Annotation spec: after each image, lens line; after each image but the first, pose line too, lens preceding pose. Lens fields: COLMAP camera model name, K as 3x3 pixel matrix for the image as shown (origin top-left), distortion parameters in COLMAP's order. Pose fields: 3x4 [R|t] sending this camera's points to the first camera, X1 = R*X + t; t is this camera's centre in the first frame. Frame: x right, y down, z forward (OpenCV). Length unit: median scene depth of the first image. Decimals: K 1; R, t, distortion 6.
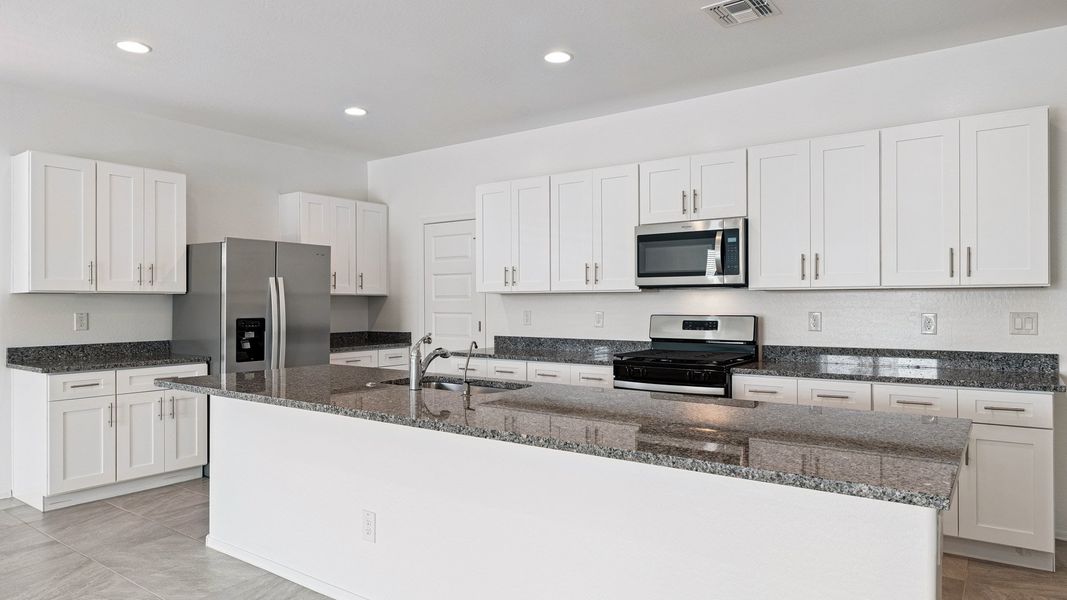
lens RADIAL K [[656.9, 0, 533.5], [0, 656.9, 300.0], [0, 0, 1]] dist [-0.002853, -0.000434]
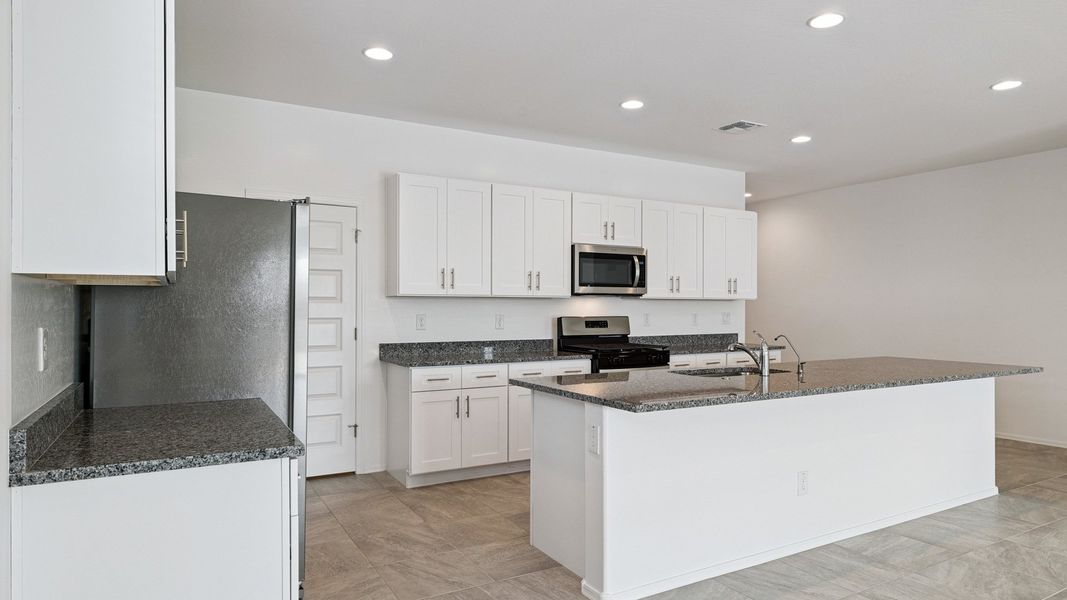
lens RADIAL K [[638.1, 0, 537.8], [0, 638.1, 308.4], [0, 0, 1]] dist [0.000040, -0.000268]
pose [[0.412370, 0.002379, 0.911013, -0.958269], [-0.007210, 0.999974, 0.000652, 0.006761], [-0.910988, -0.006837, 0.412376, 0.583672]]
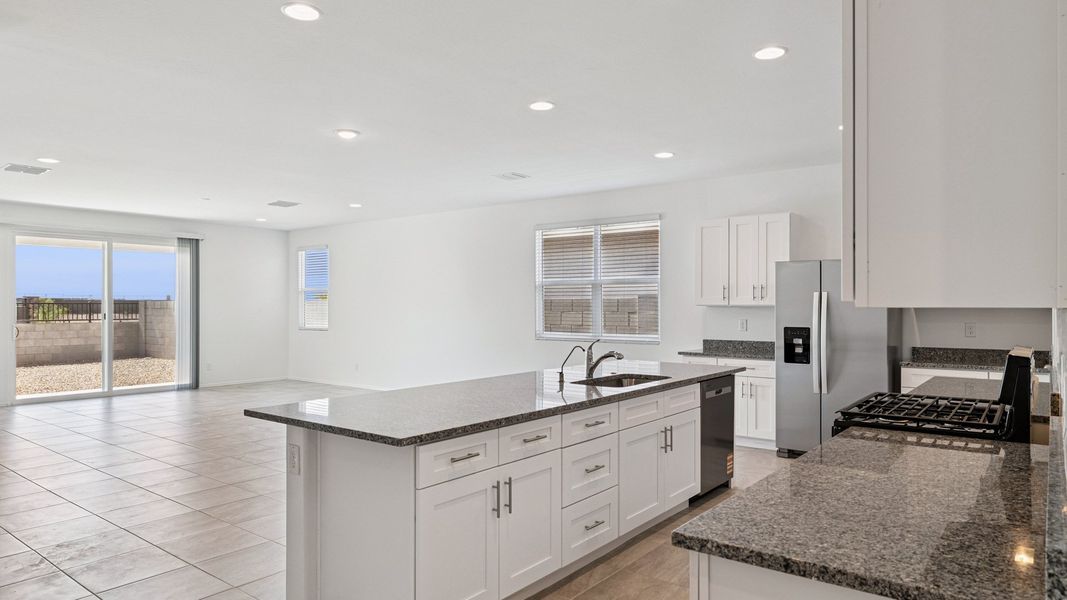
lens RADIAL K [[672.6, 0, 533.5], [0, 672.6, 300.0], [0, 0, 1]] dist [0.002052, 0.000211]
pose [[-0.028697, -0.003304, -0.999583, 0.865272], [0.004367, 0.999985, -0.003431, -0.021433], [0.999579, -0.004463, -0.028682, 0.598203]]
